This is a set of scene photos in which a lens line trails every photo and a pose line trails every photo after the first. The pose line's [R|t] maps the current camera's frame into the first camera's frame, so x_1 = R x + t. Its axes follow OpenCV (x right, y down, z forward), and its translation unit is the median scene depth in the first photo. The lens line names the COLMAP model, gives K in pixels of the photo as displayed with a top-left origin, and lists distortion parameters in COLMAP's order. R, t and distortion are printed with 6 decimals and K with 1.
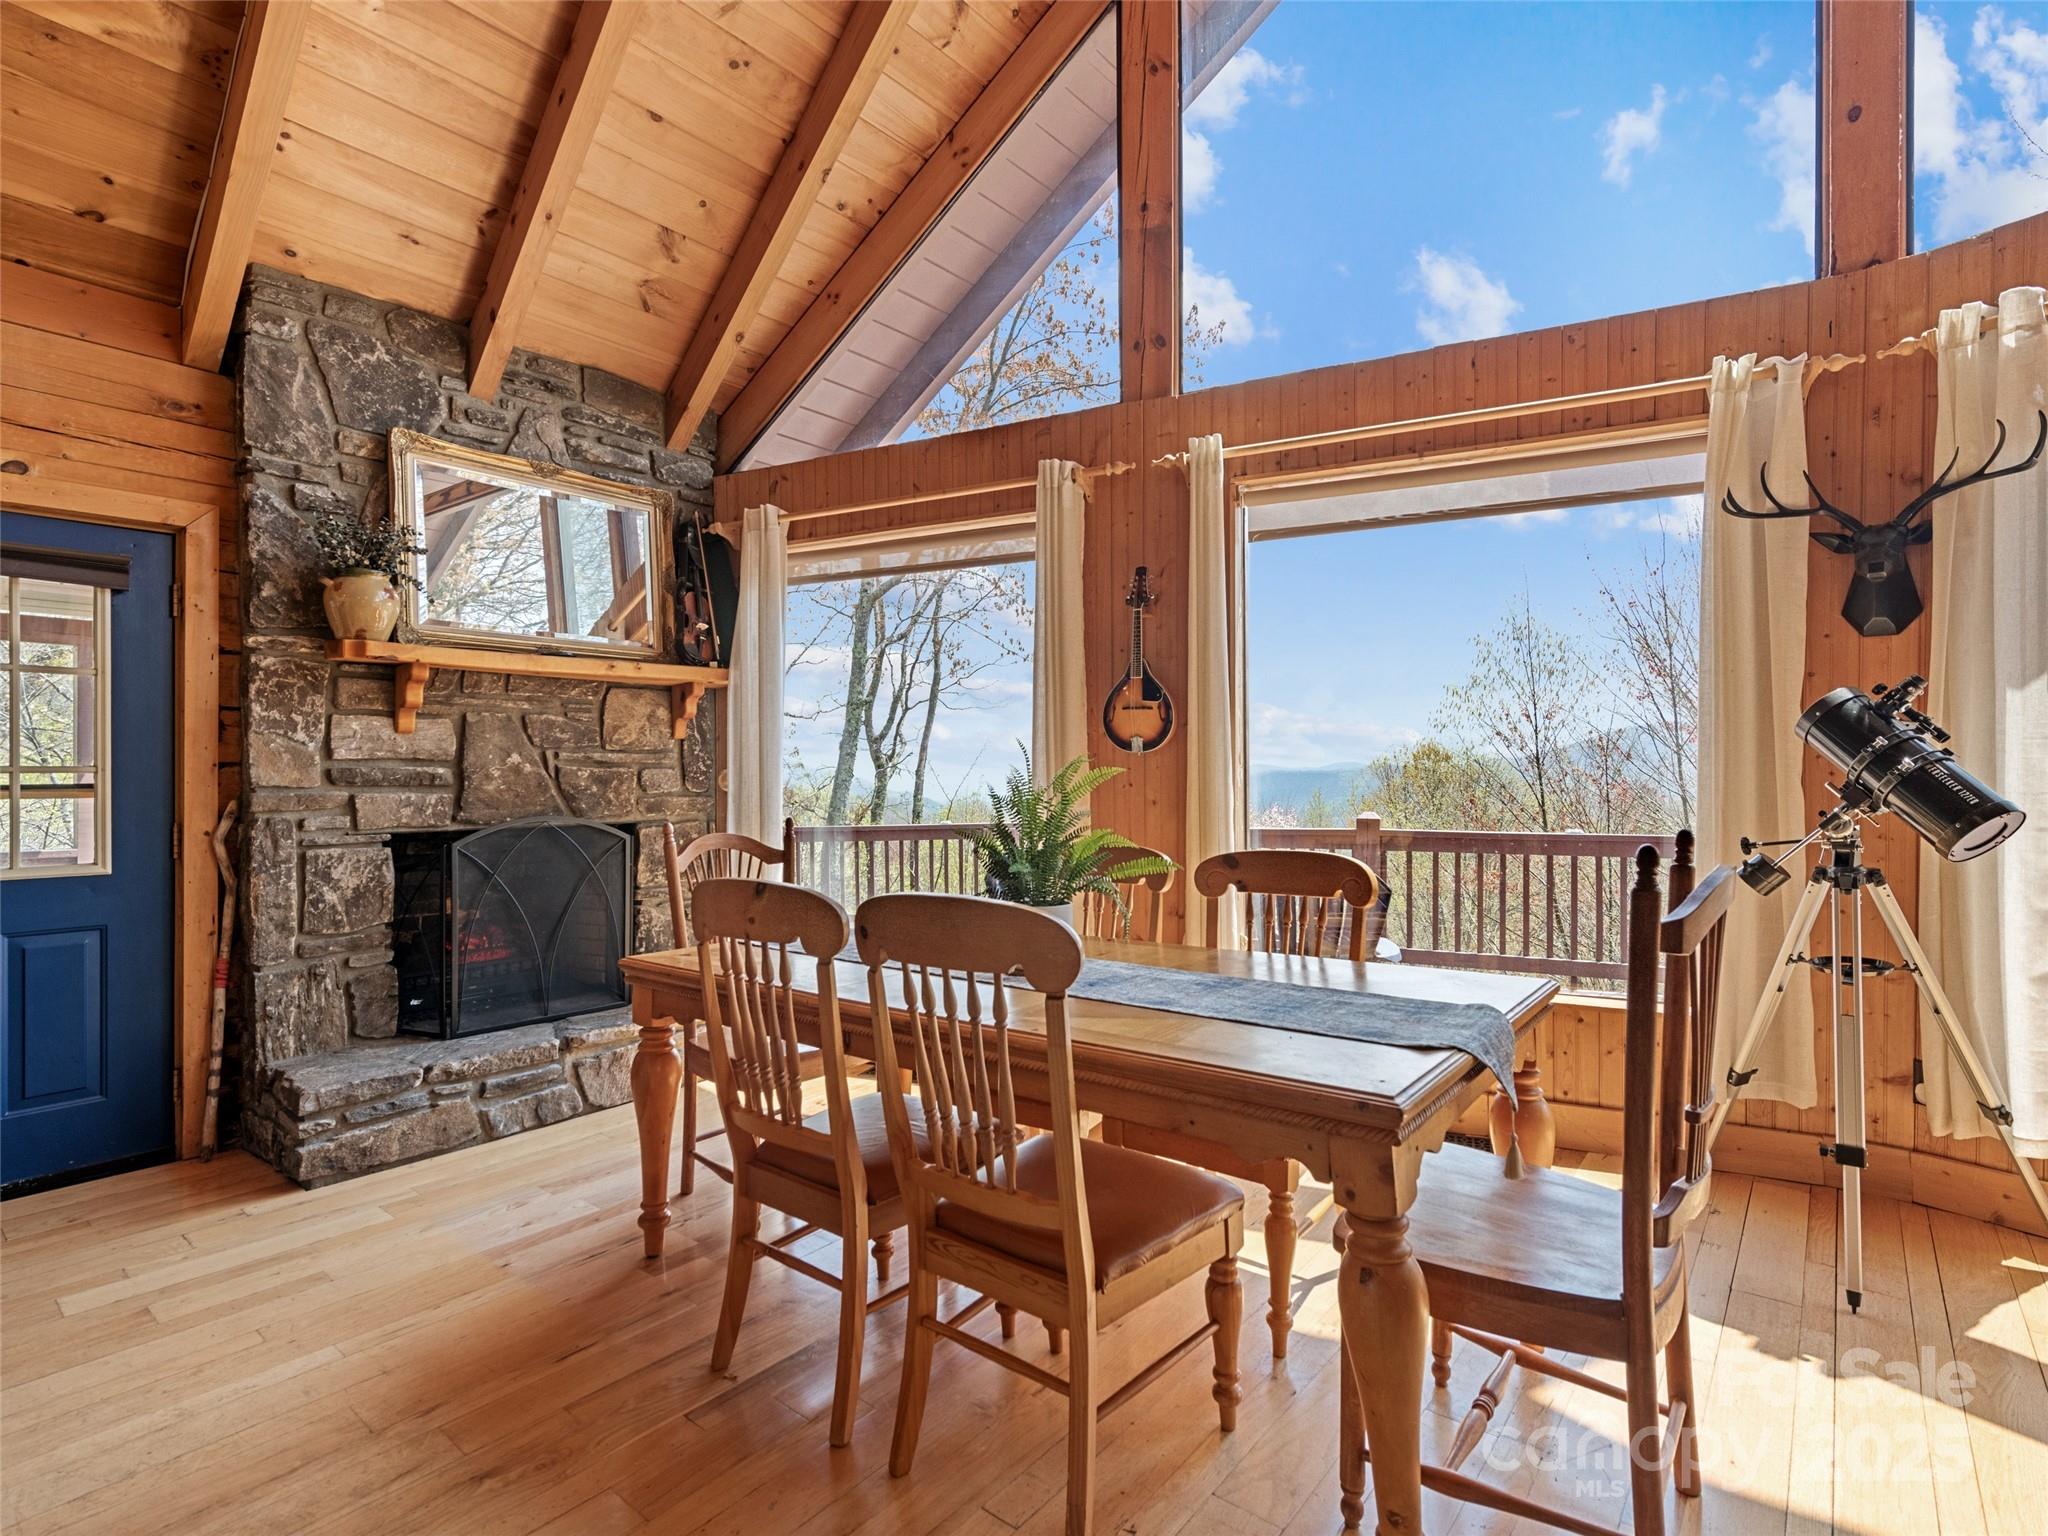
lens RADIAL K [[960.7, 0, 1023.0], [0, 960.7, 771.5], [0, 0, 1]] dist [0.022779, -0.006061]
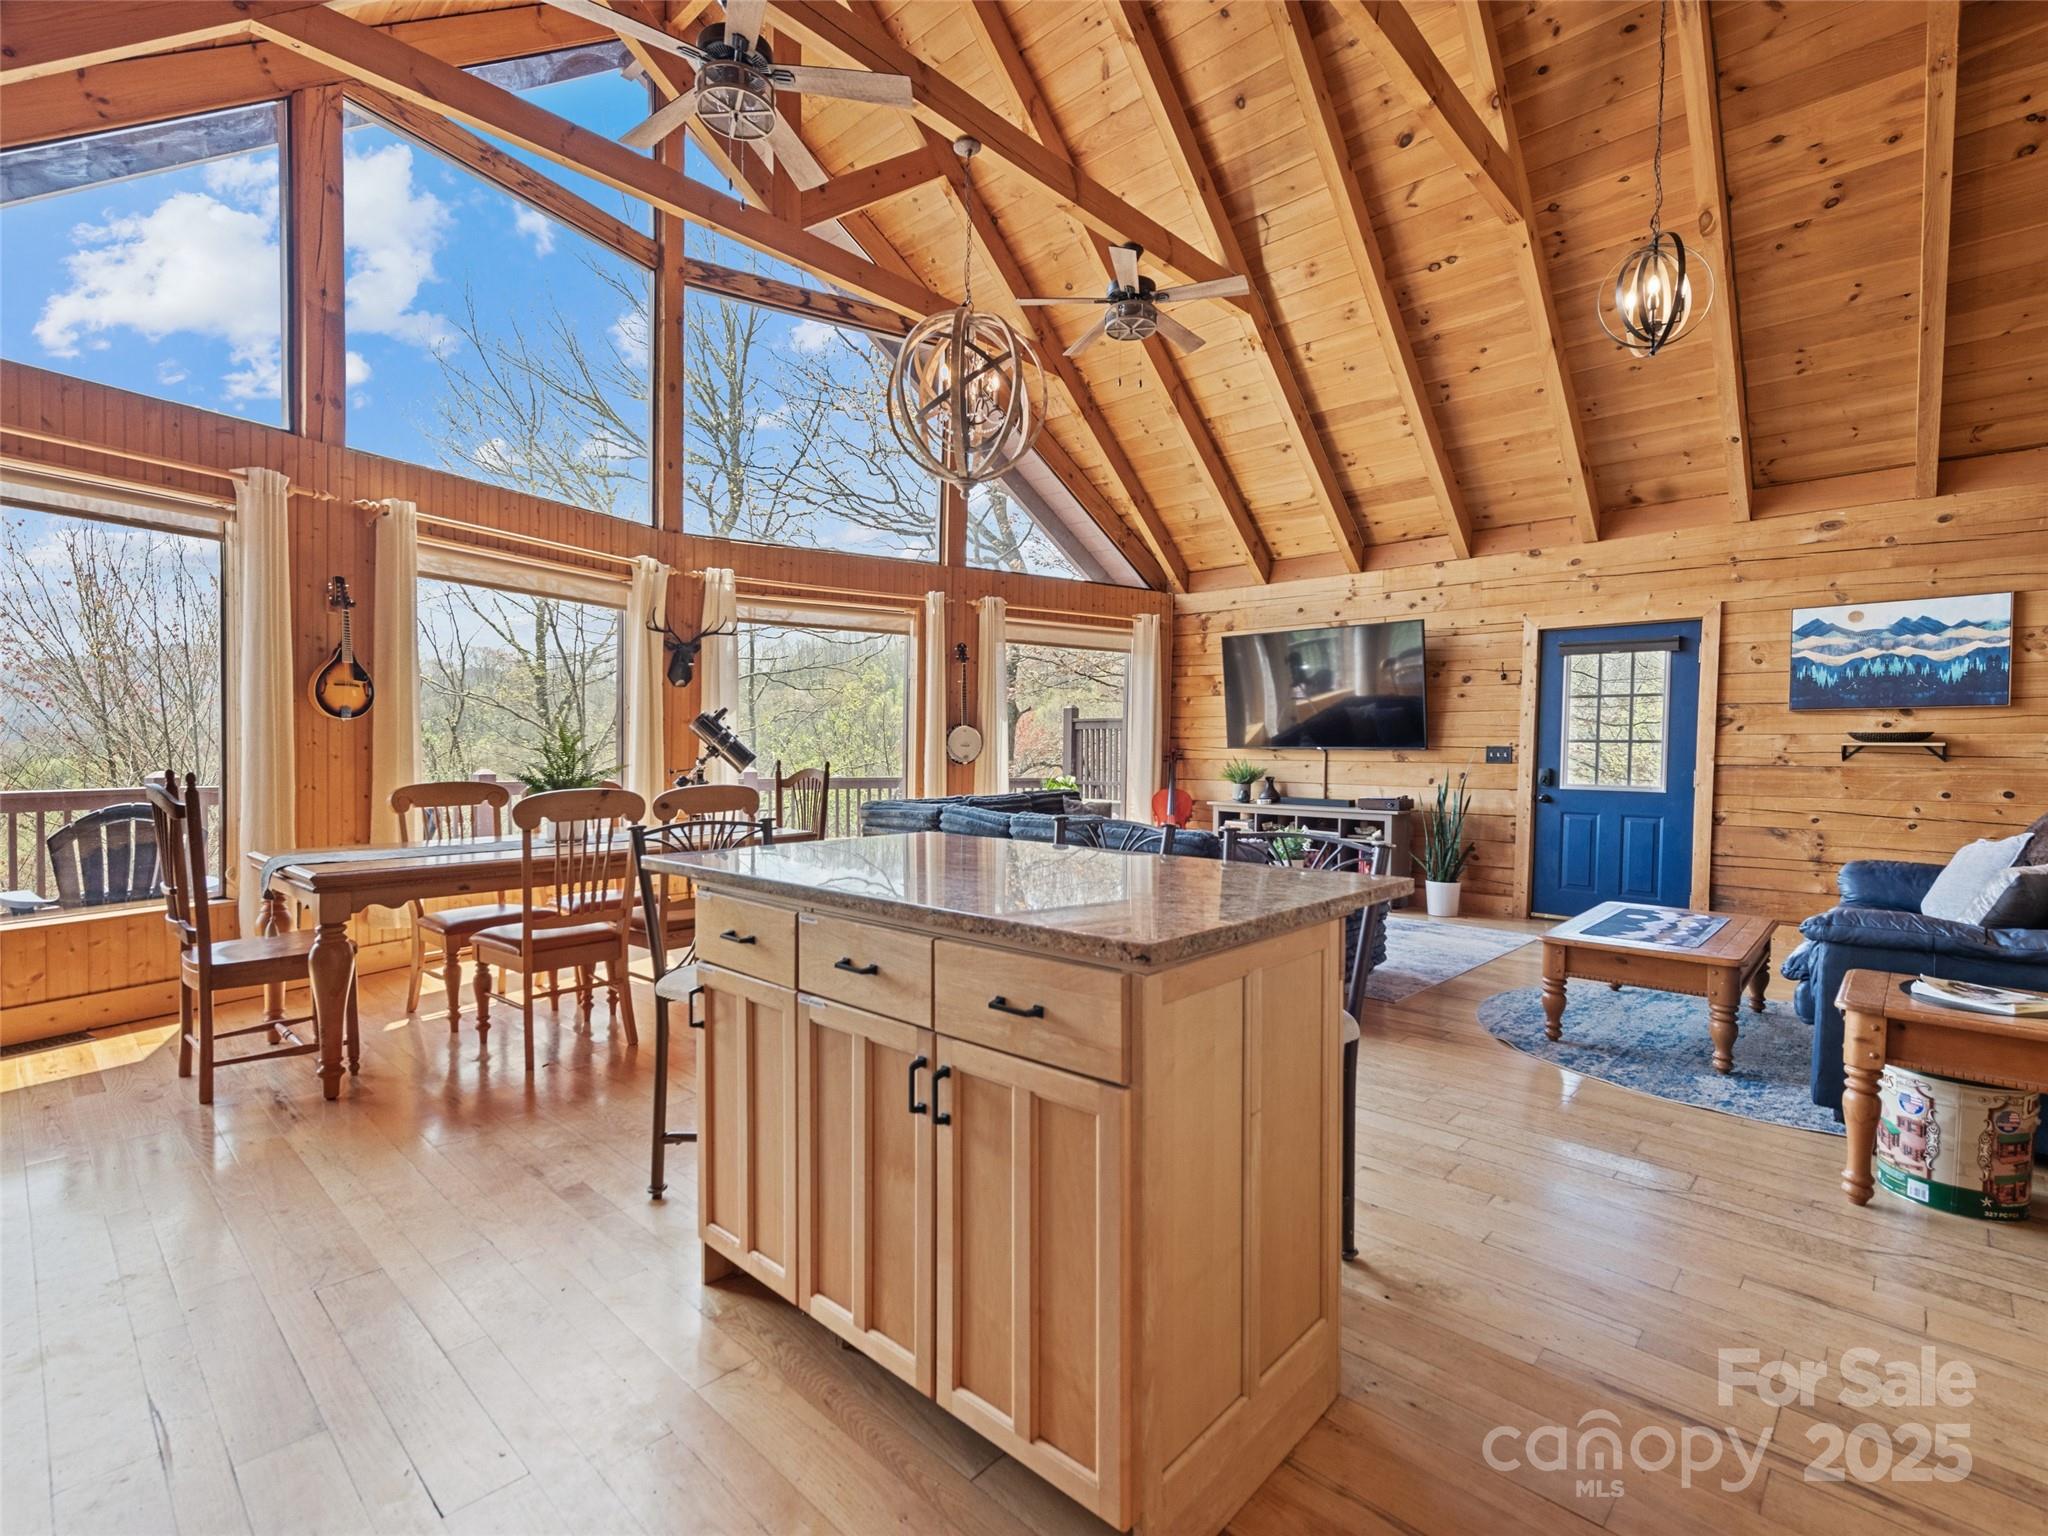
lens RADIAL K [[960.7, 0, 1030.3], [0, 960.7, 771.9], [0, 0, 1]] dist [0.022779, -0.006061]
pose [[0.051254, -0.011997, 0.998614, -1.190539], [-0.018942, 0.999736, 0.012982, 0.018958], [-0.998506, -0.019581, 0.051013, -0.013224]]
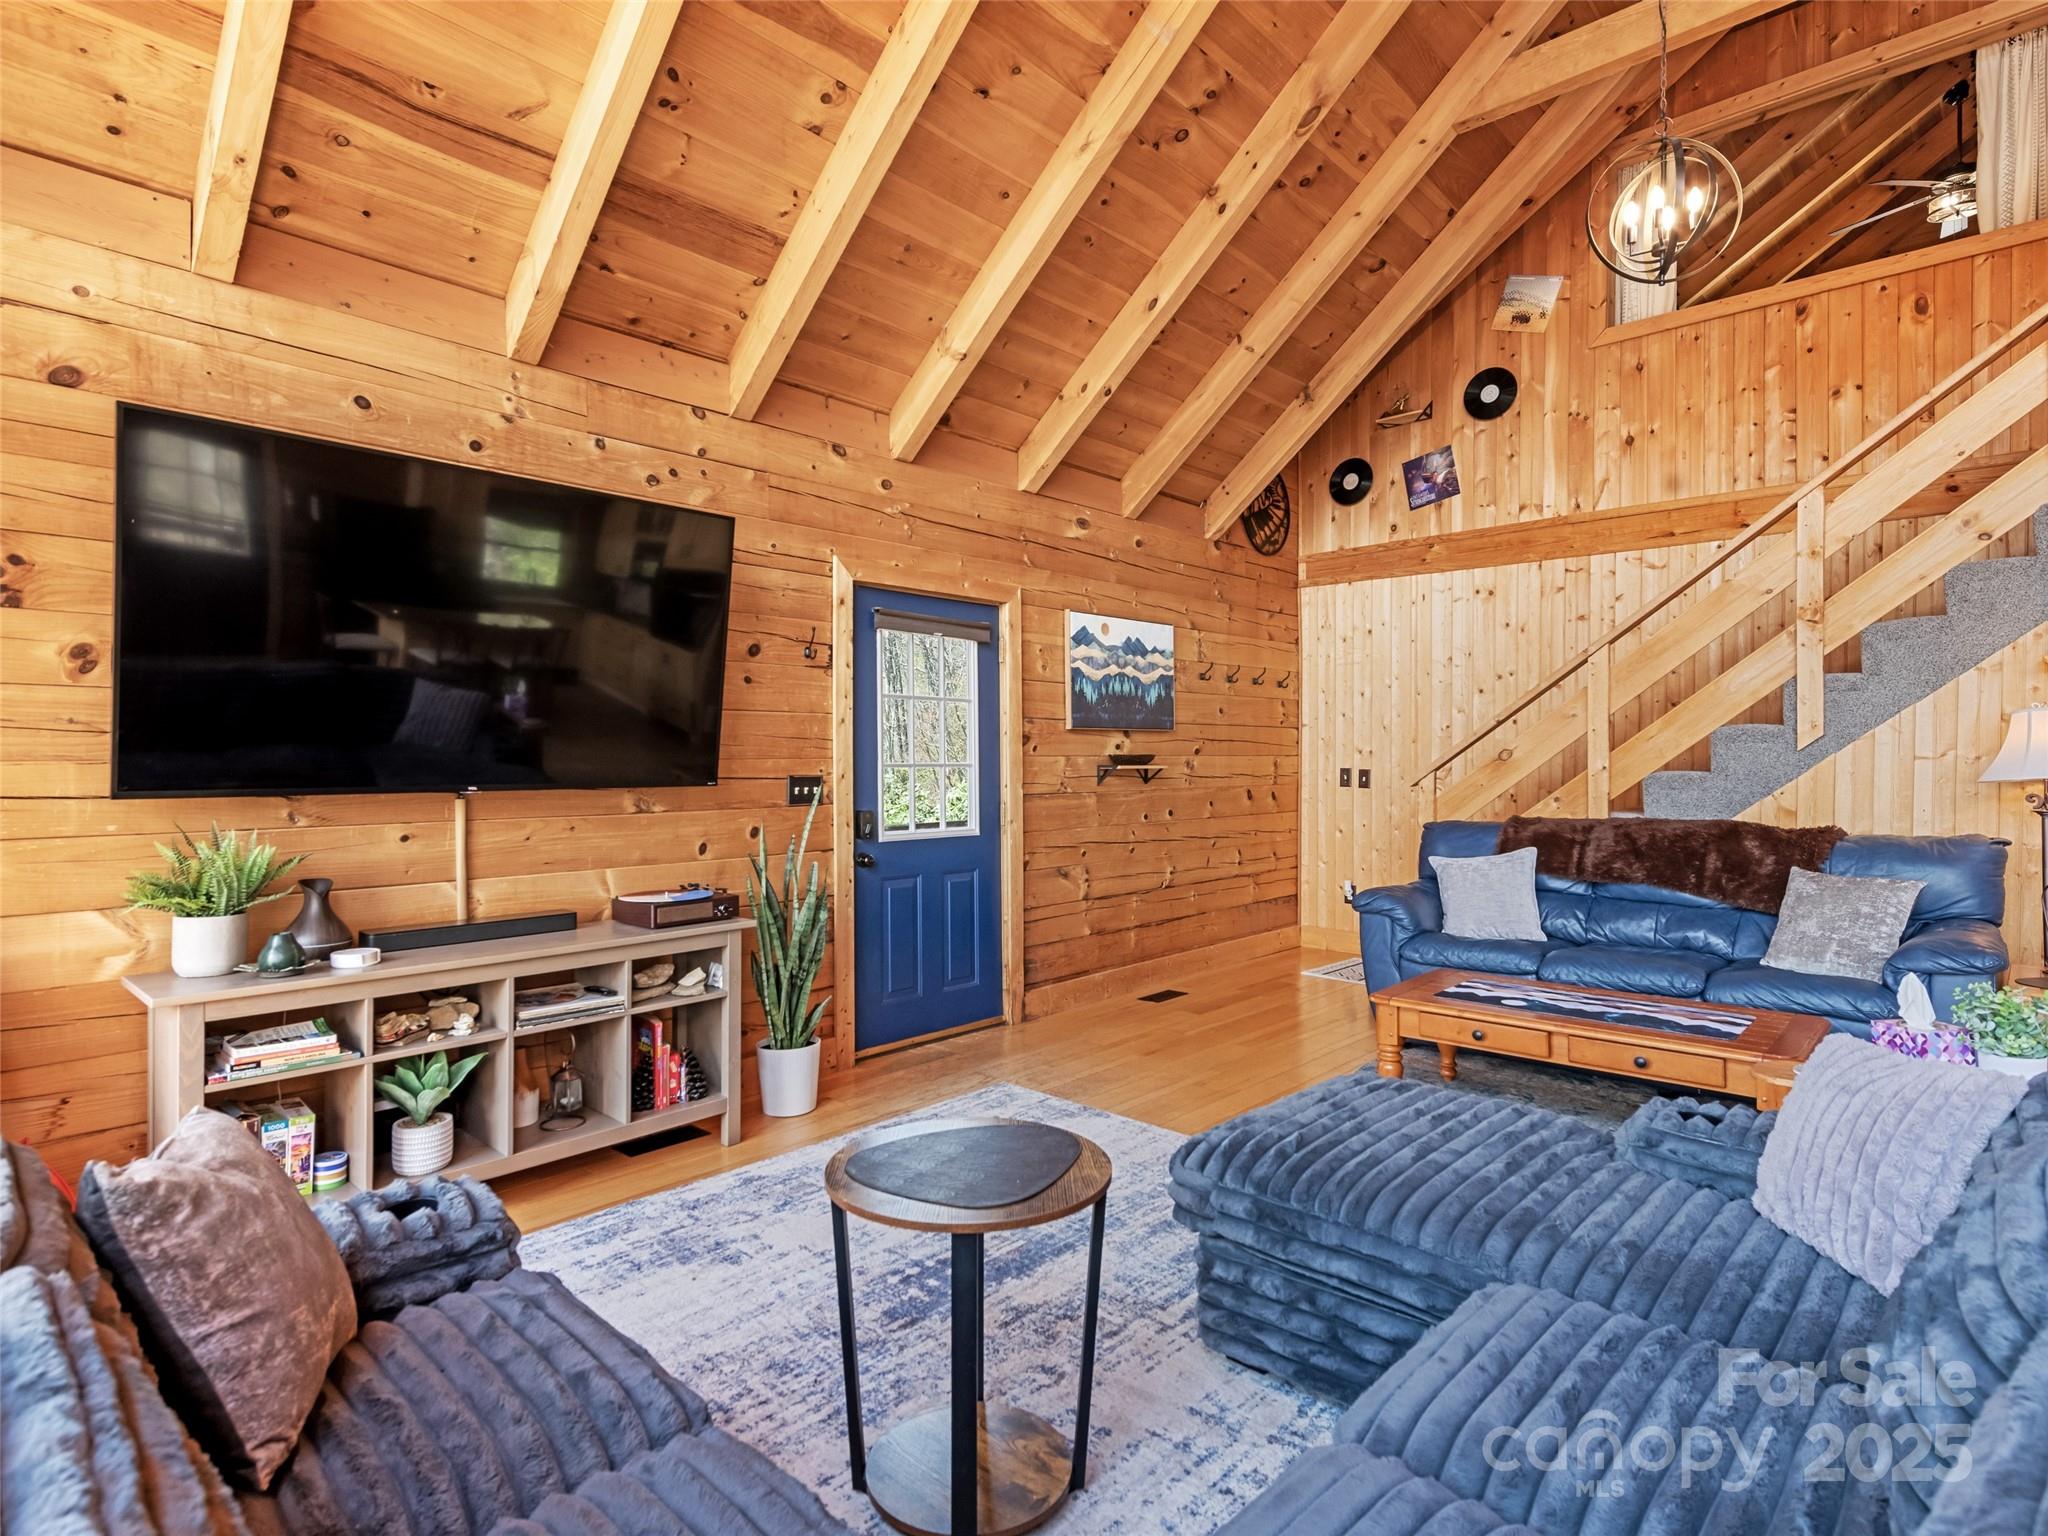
lens RADIAL K [[1089.0, 0, 1041.6], [0, 1089.0, 756.8], [0, 0, 1]] dist [0.019541, -0.003950]
pose [[-0.999267, 0.011514, 0.036510, 0.547595], [0.011160, 0.999889, -0.009884, -0.033082], [-0.036619, -0.009469, -0.999284, 0.378698]]
